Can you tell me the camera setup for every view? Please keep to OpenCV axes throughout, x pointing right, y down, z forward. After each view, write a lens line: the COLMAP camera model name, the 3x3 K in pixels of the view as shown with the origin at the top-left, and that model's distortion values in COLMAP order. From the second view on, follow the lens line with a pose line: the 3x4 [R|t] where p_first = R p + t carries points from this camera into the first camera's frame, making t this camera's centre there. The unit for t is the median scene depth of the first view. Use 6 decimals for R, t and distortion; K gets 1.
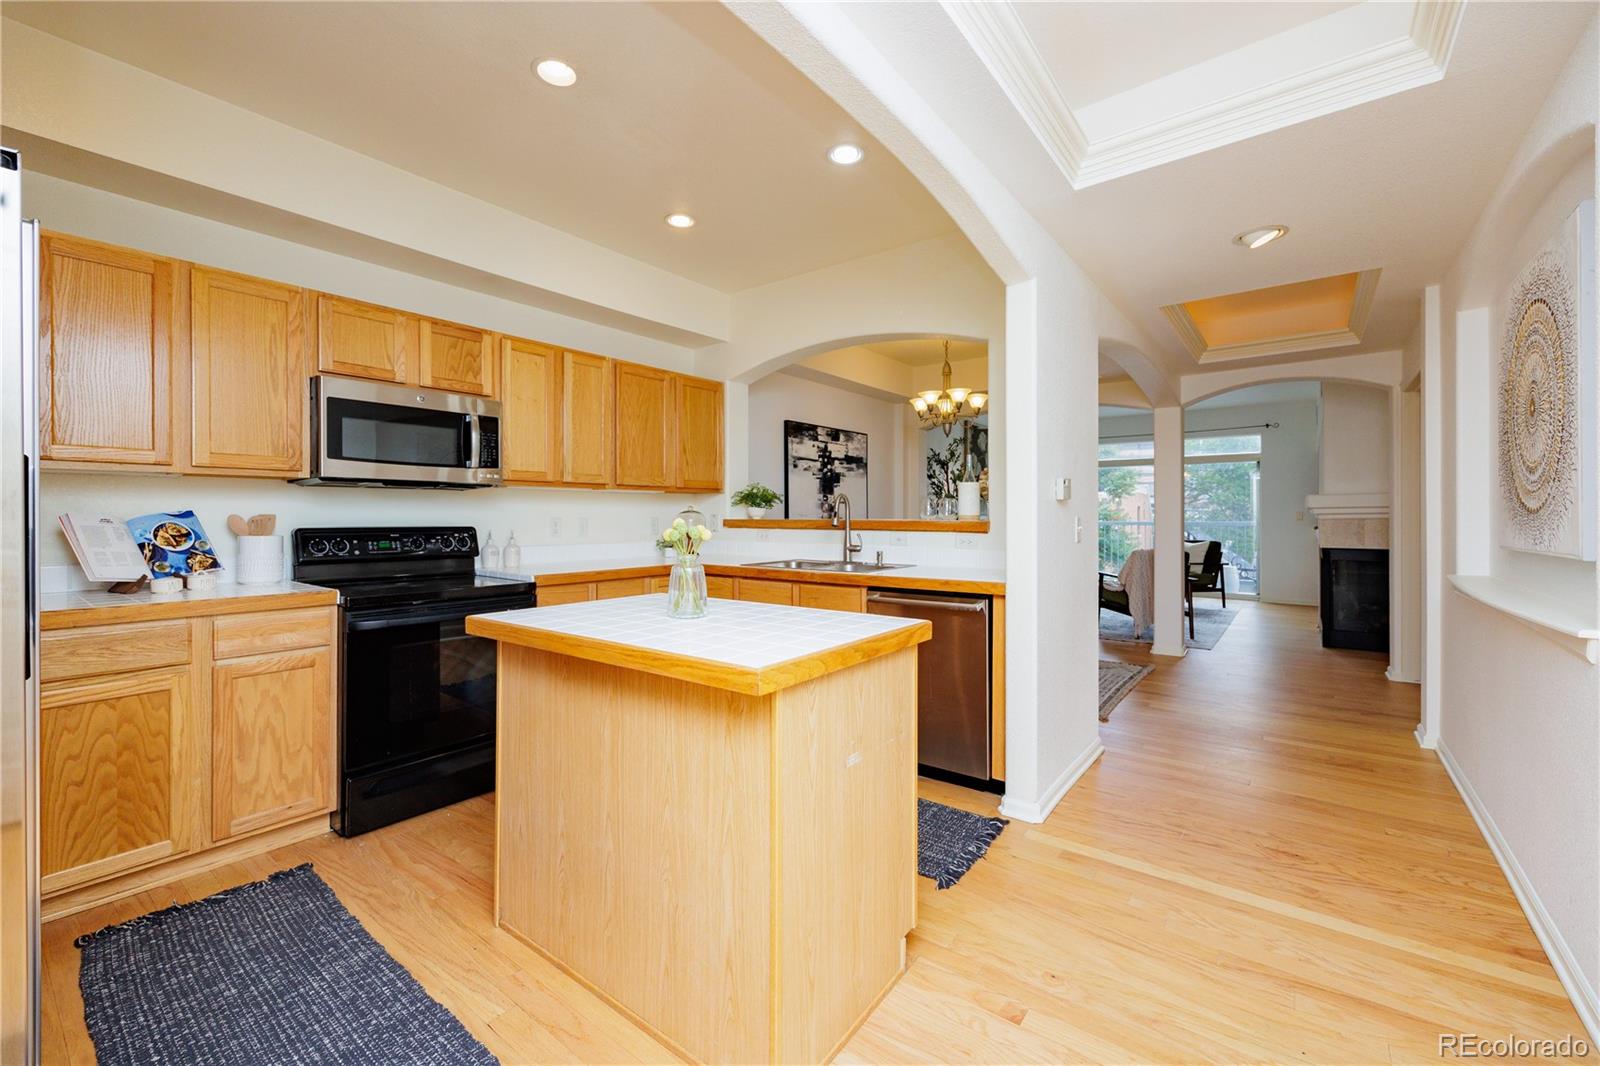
lens RADIAL K [[657.4, 0, 797.5], [0, 657.4, 528.7], [0, 0, 1]] dist [0.020597, 0.000045]
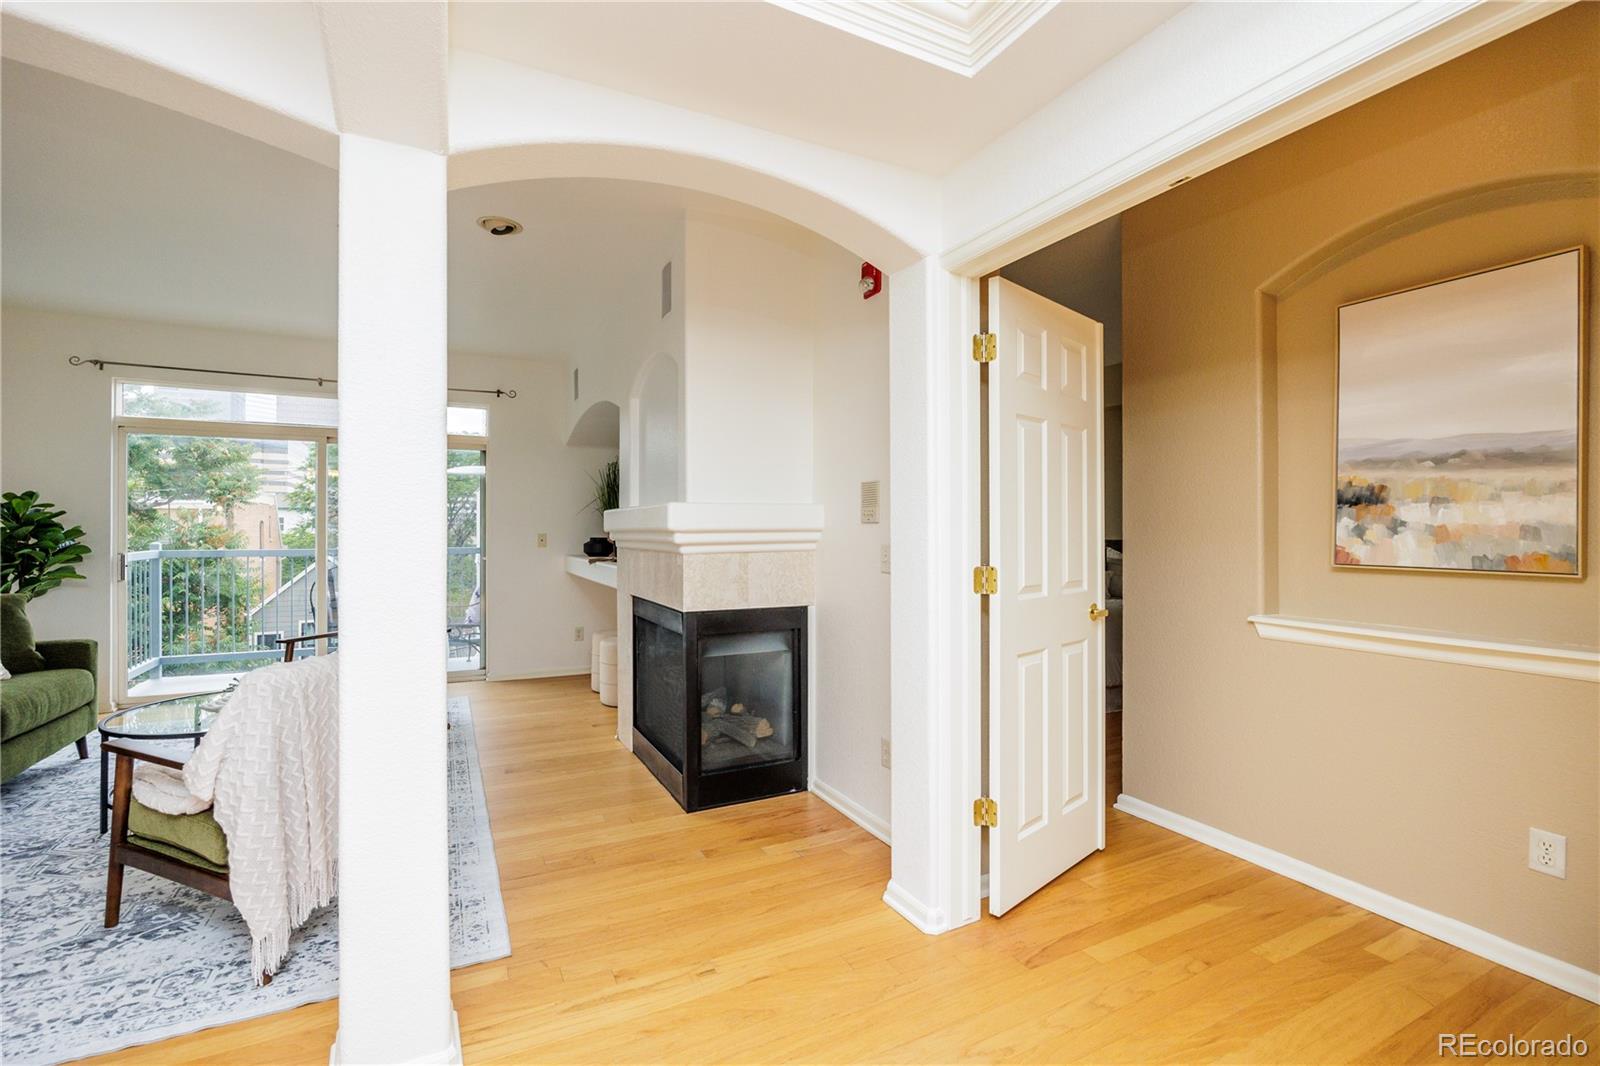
lens RADIAL K [[706.4, 0, 800.0], [0, 706.4, 533.0], [0, 0, 1]] dist [-0.011263, 0.000295]
pose [[0.425996, -0.002759, 0.904721, 0.361652], [0.020661, 0.999764, -0.006680, -0.021996], [-0.904489, 0.021538, 0.425953, 0.701168]]
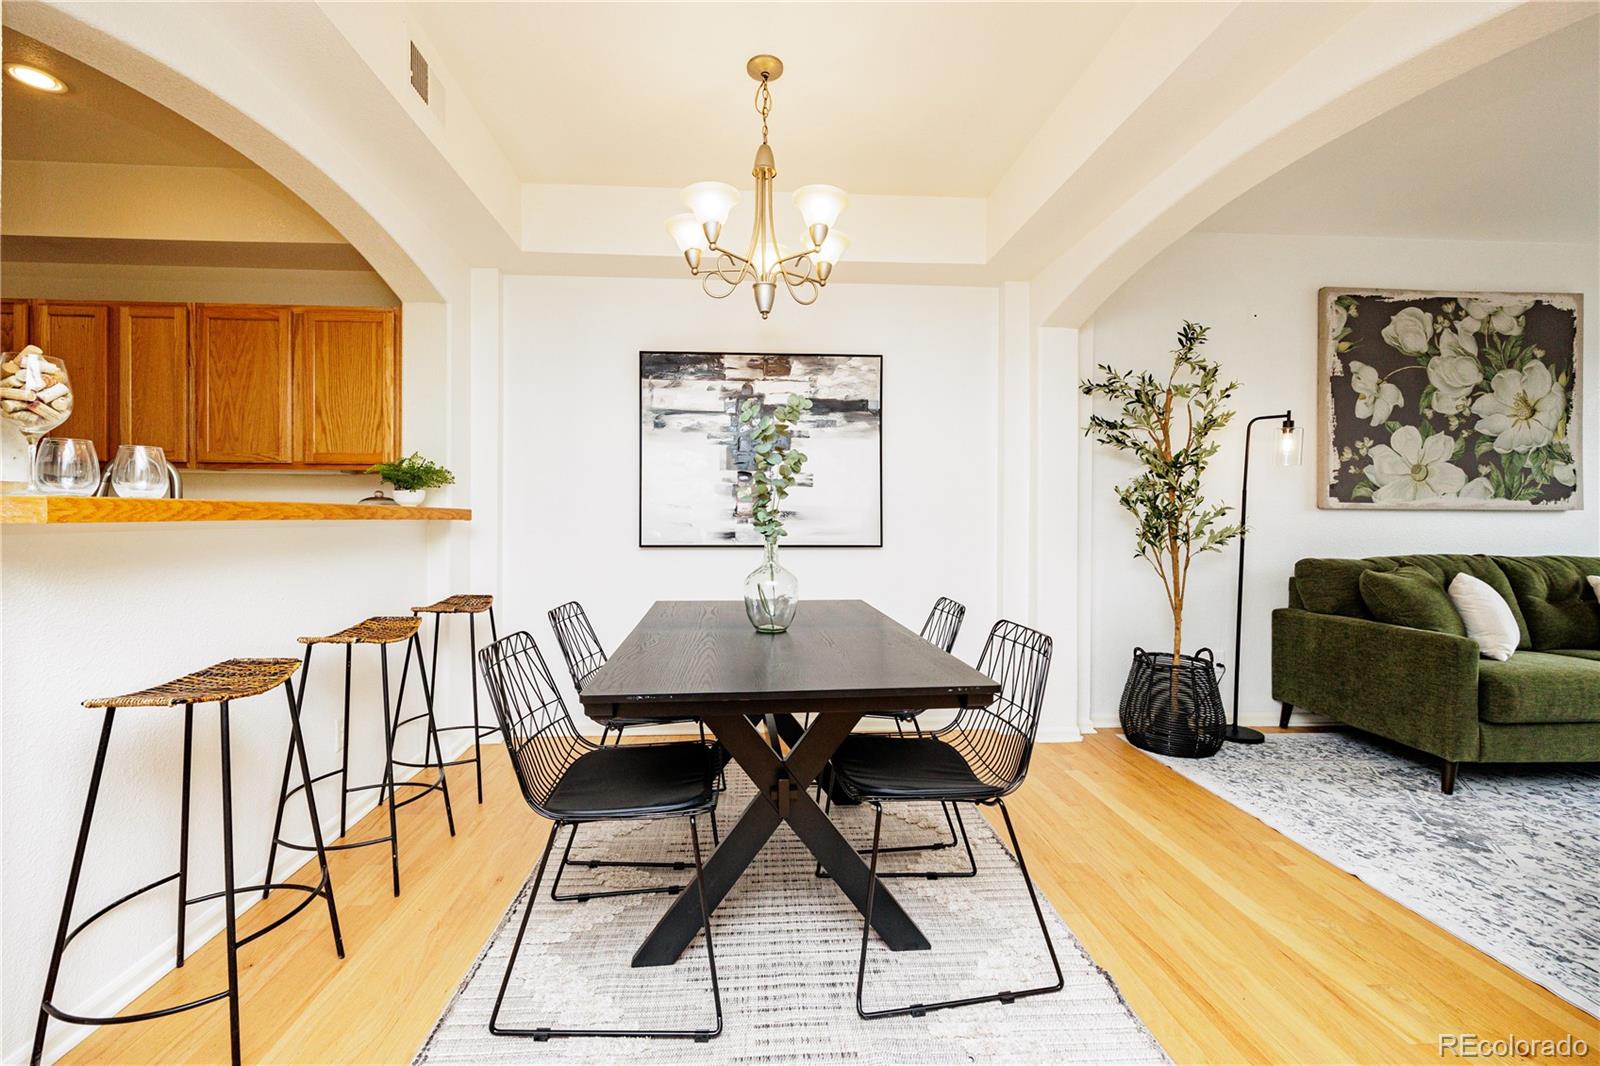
lens RADIAL K [[657.4, 0, 779.6], [0, 657.4, 520.0], [0, 0, 1]] dist [0.003075, -0.000427]
pose [[0.652231, 0.002302, -0.758017, 0.498568], [-0.021600, 0.999646, -0.015550, -0.001139], [0.757712, 0.026515, 0.652050, 0.655663]]
